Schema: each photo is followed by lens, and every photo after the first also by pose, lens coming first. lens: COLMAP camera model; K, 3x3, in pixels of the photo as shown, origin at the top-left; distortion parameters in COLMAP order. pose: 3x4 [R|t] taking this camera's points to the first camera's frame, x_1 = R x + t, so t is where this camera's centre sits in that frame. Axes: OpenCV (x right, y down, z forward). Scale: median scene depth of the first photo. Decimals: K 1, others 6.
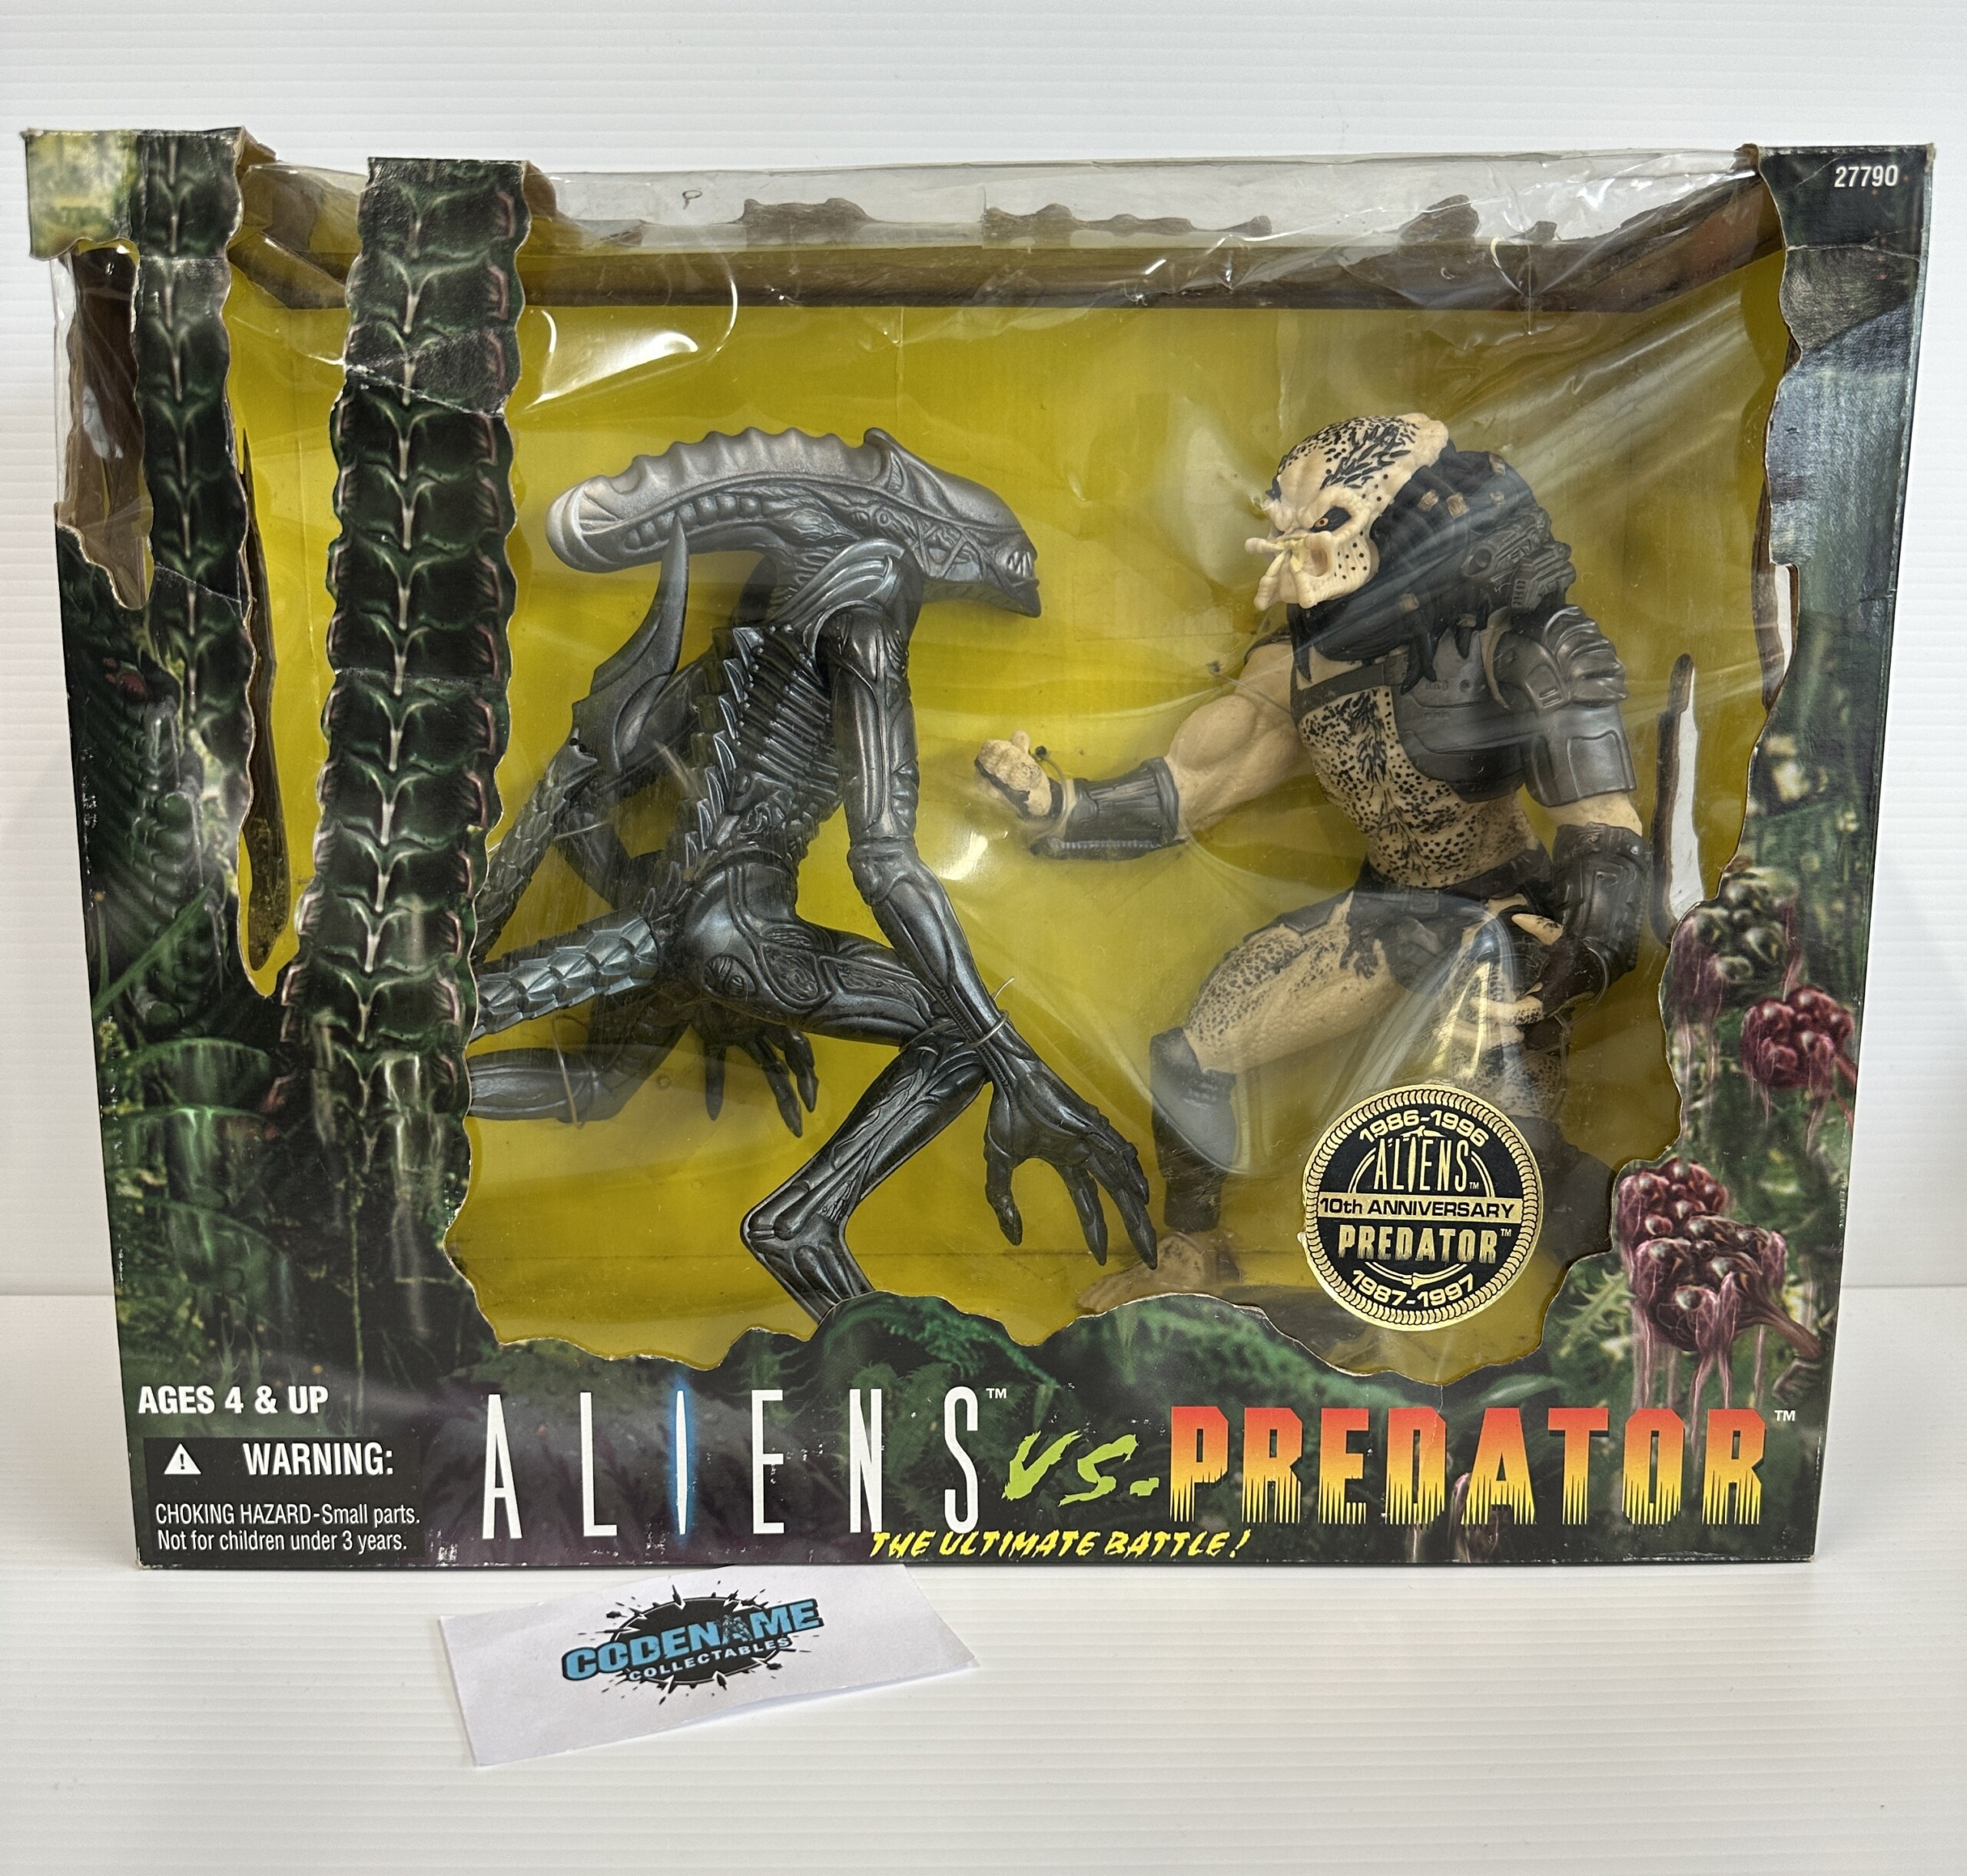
lens RADIAL K [[1839.8, 0, 981.0], [0, 1839.8, 1013.6], [0, 0, 1]] dist [0.180861, -0.470327]
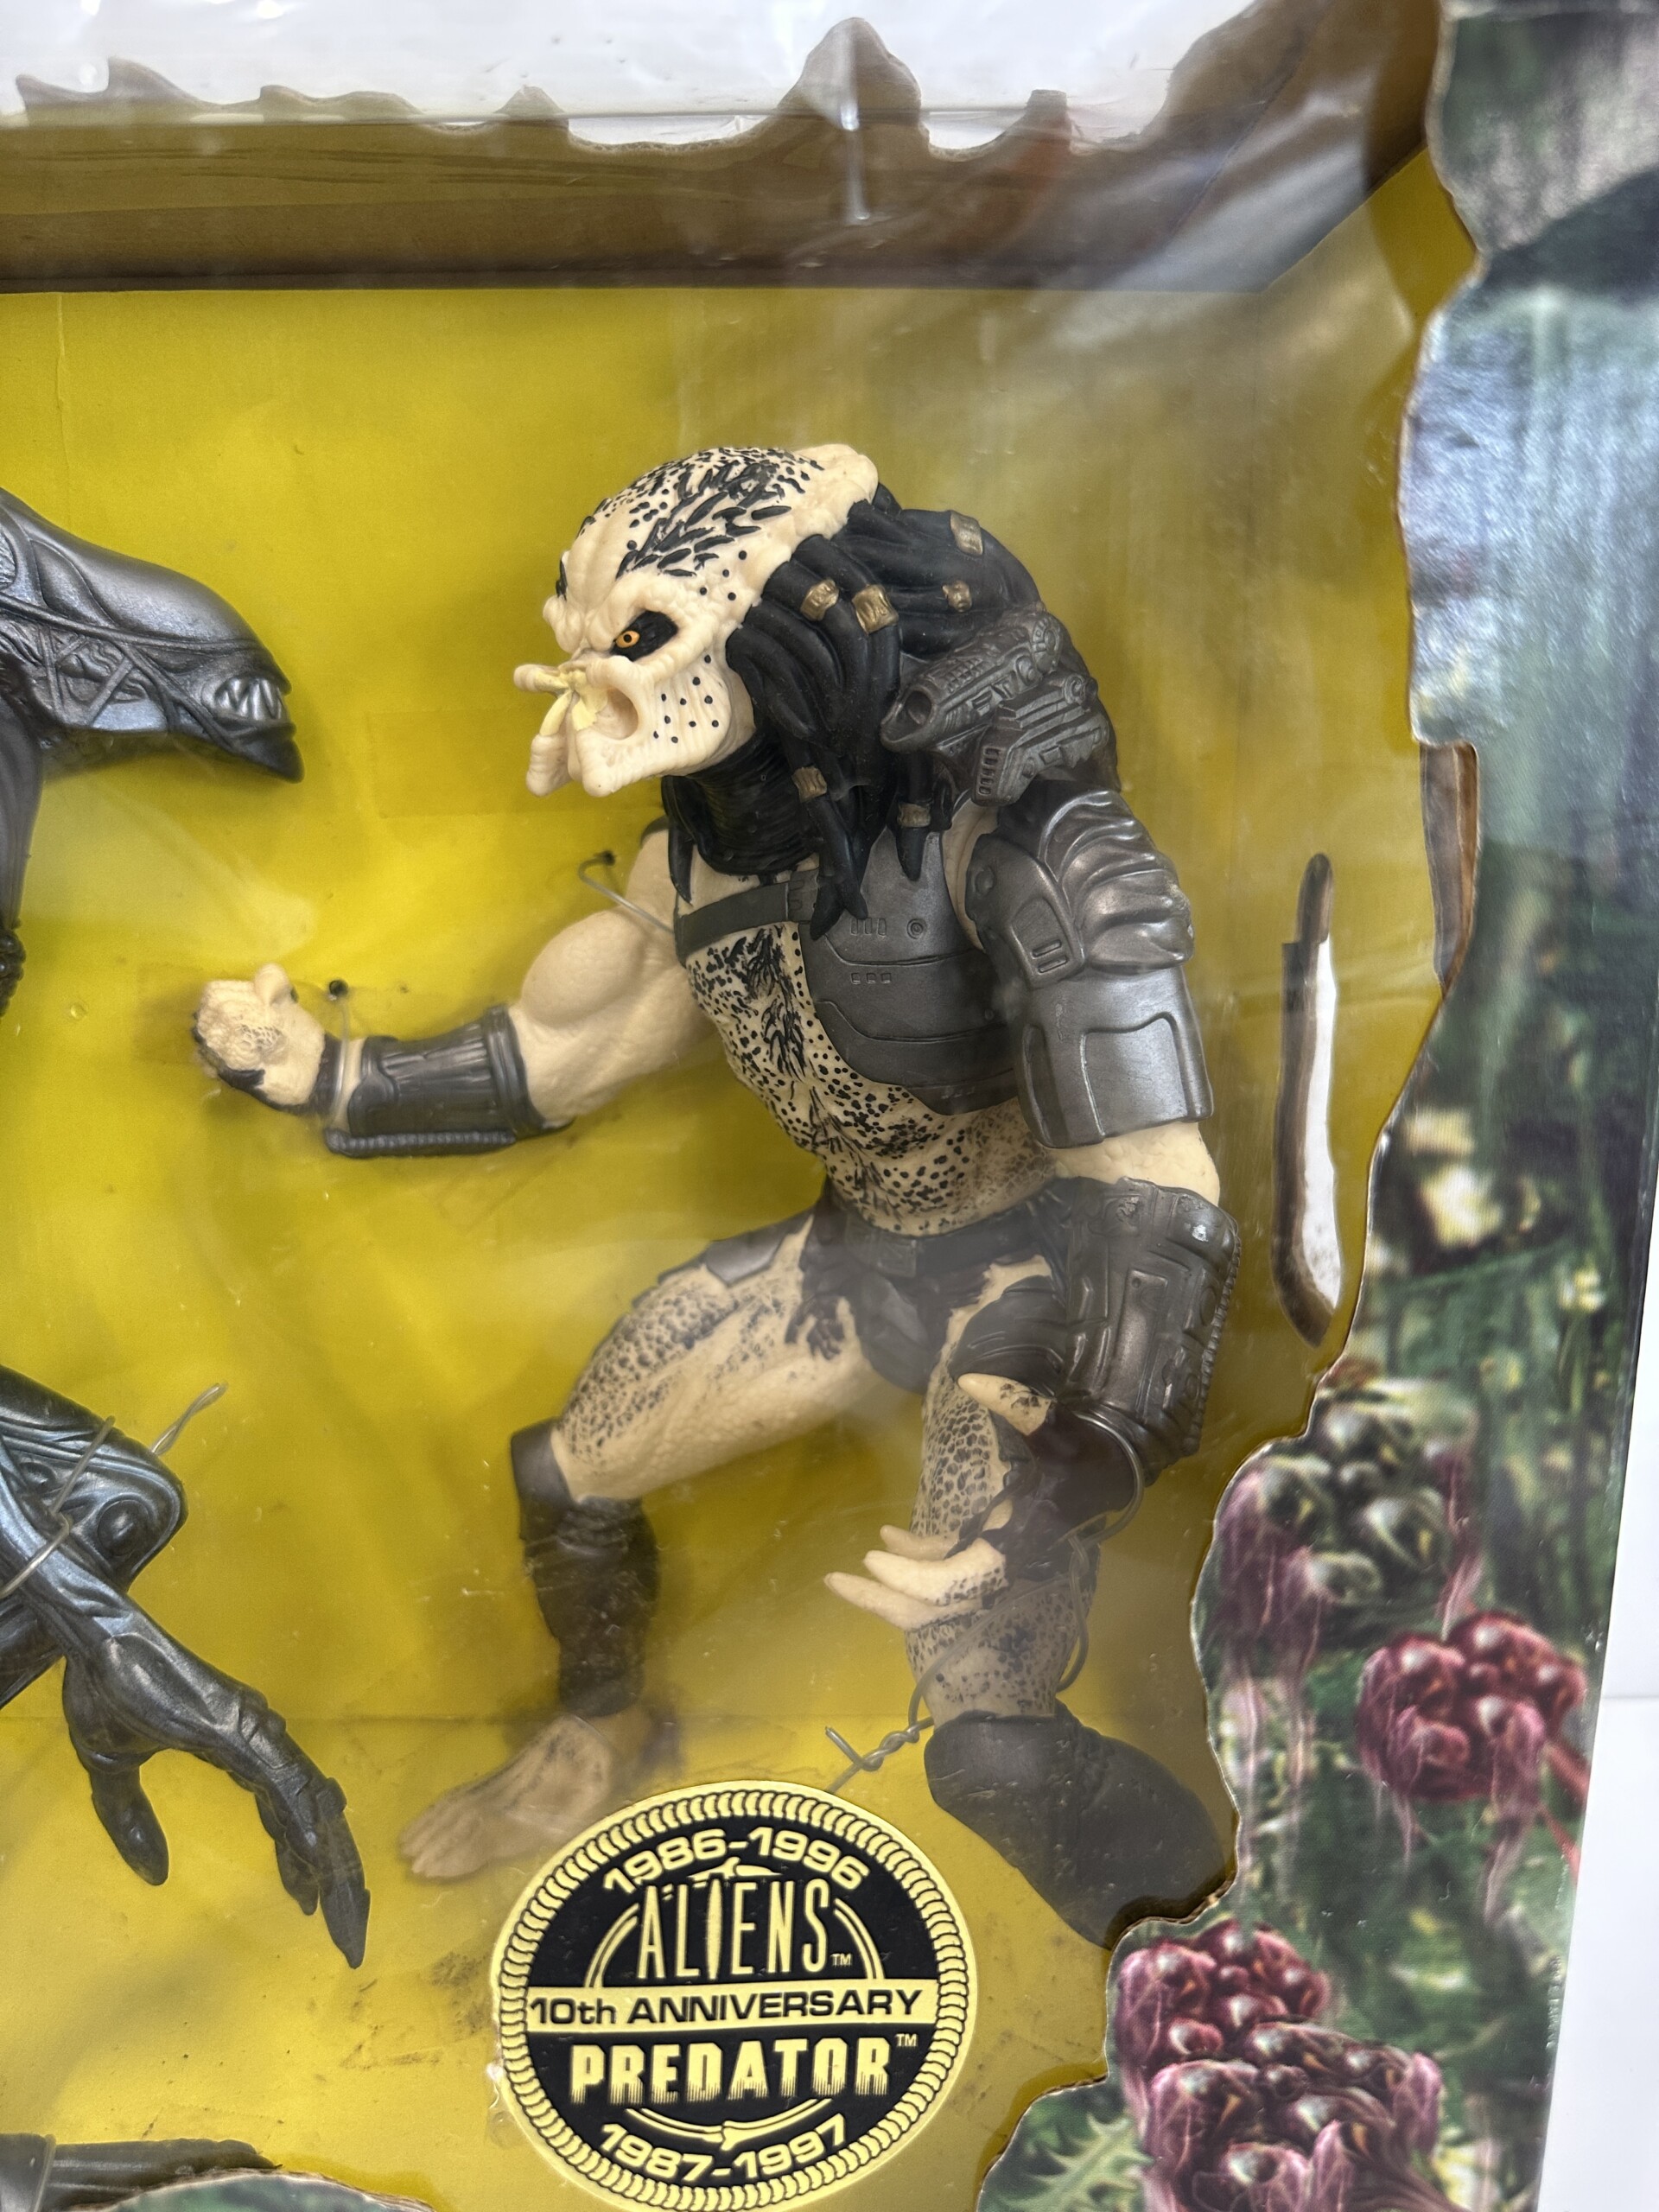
lens RADIAL K [[1604.4, 0, 829.5], [0, 1604.4, 1106.0], [0, 0, 1]] dist [0.007403, -0.053371]
pose [[0.999999, -0.000545, 0.000857, 0.265431], [0.000517, 0.999472, 0.032498, -0.156355], [-0.000875, -0.032498, 0.999471, 0.580528]]
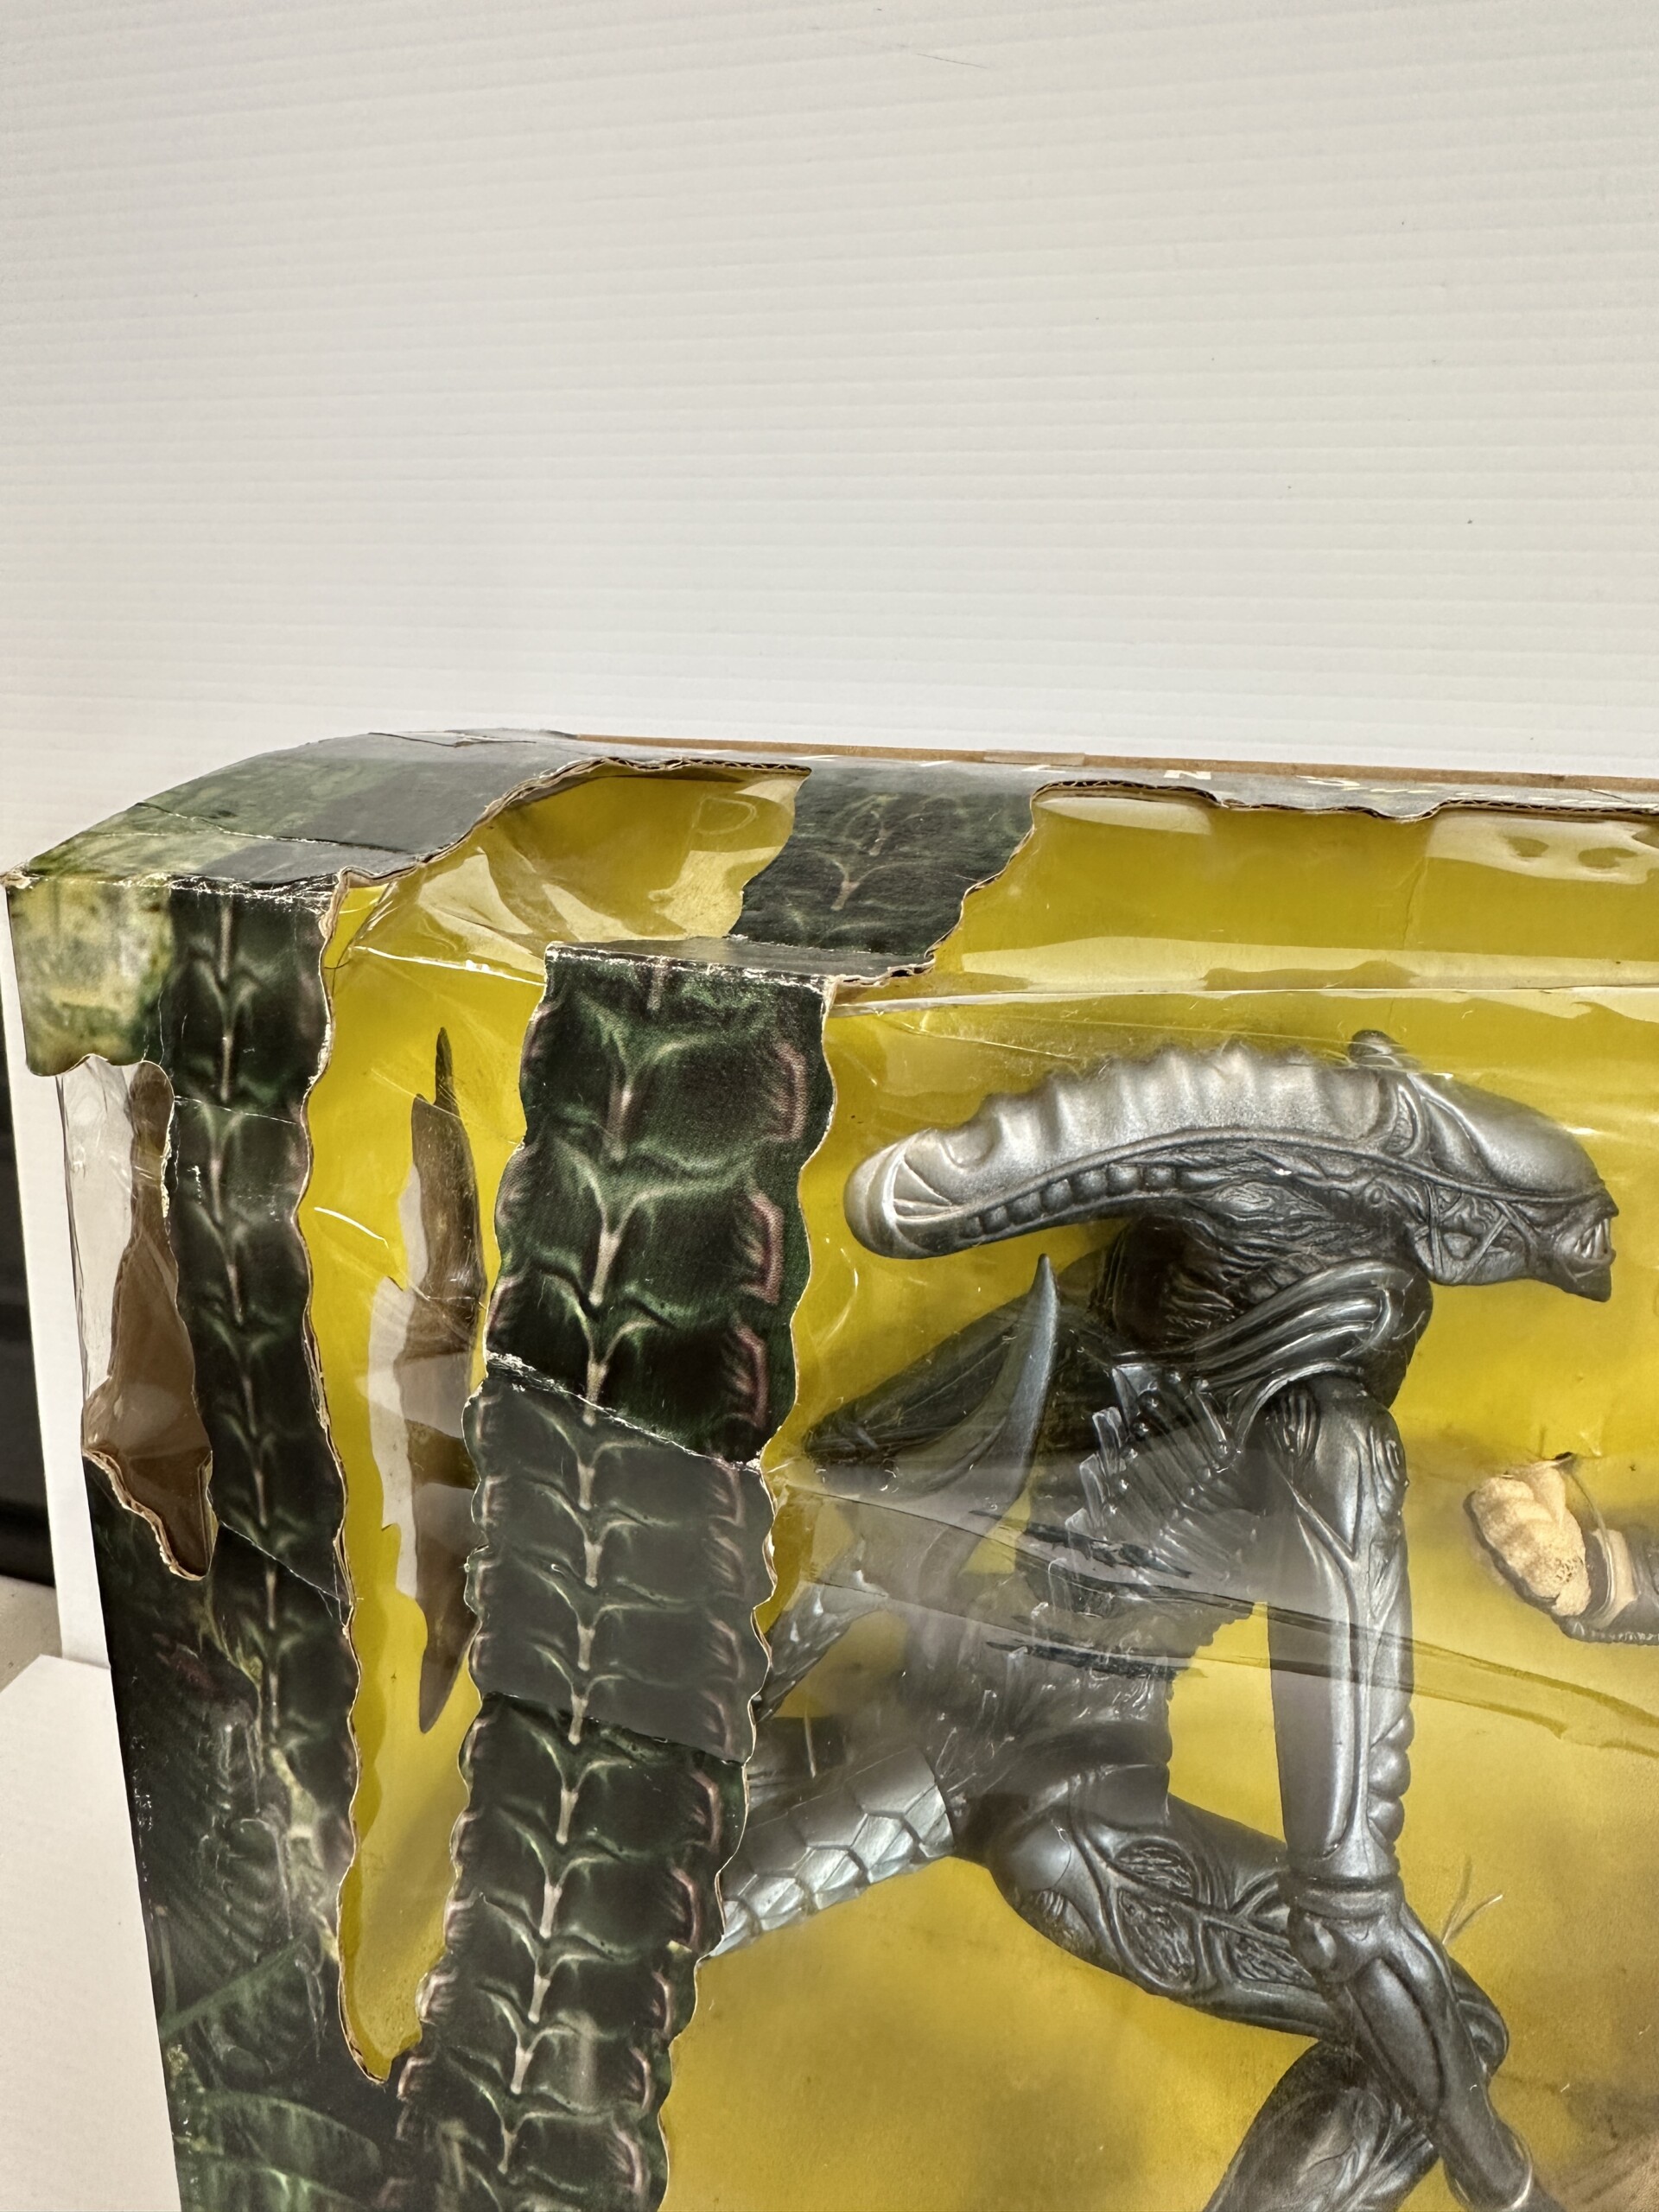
lens RADIAL K [[1565.4, 0, 719.8], [0, 1565.4, 1039.9], [0, 0, 1]] dist [-0.004067, 0.001232]
pose [[0.949602, 0.100592, -0.296879, -0.132640], [-0.060823, 0.988240, 0.140296, -0.453040], [0.307501, -0.115168, 0.944553, 0.535813]]
